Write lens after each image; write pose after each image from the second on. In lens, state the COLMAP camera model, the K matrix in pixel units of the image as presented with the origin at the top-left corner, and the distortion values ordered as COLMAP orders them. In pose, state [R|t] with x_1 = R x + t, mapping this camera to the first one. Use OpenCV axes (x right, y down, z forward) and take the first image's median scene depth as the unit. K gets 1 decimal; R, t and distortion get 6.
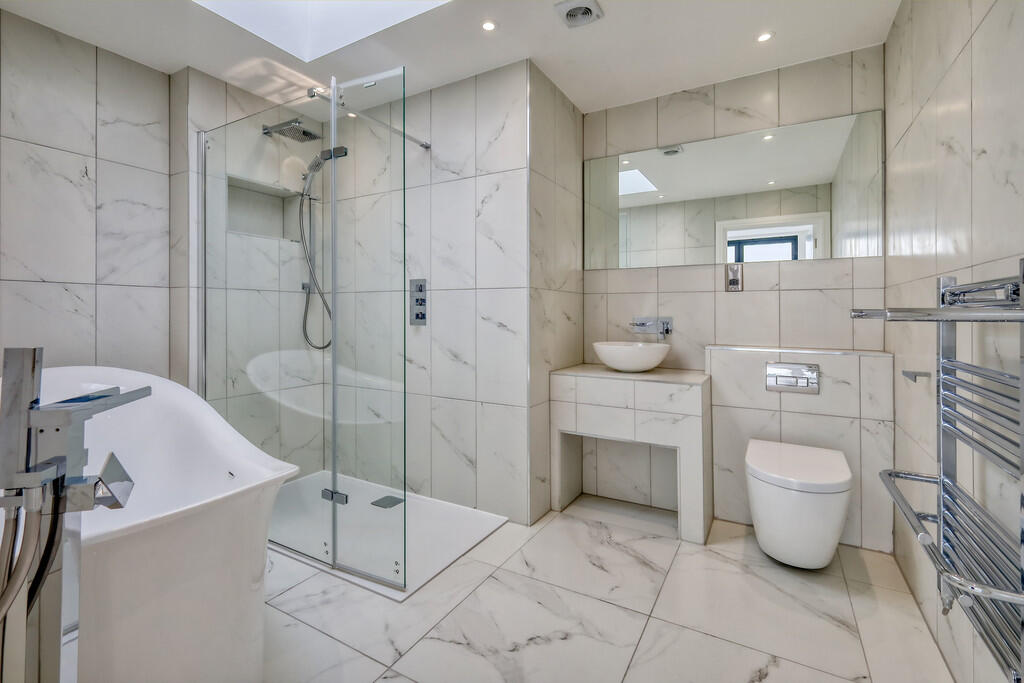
lens RADIAL K [[457.1, 0, 511.1], [0, 457.1, 323.4], [0, 0, 1]] dist [0.021034, 0.000517]
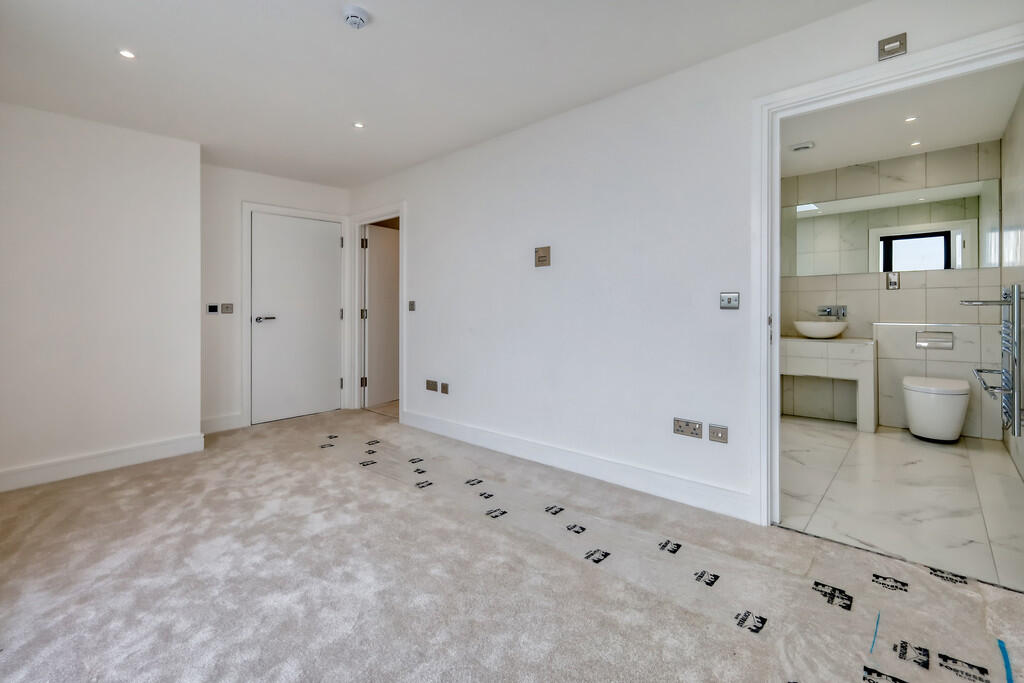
lens RADIAL K [[457.1, 0, 511.1], [0, 457.1, 323.4], [0, 0, 1]] dist [0.021034, 0.000517]
pose [[0.977640, -0.007528, -0.210152, -0.537472], [0.010750, 0.999841, 0.014197, 0.014419], [0.210012, -0.016139, 0.977566, -0.971813]]
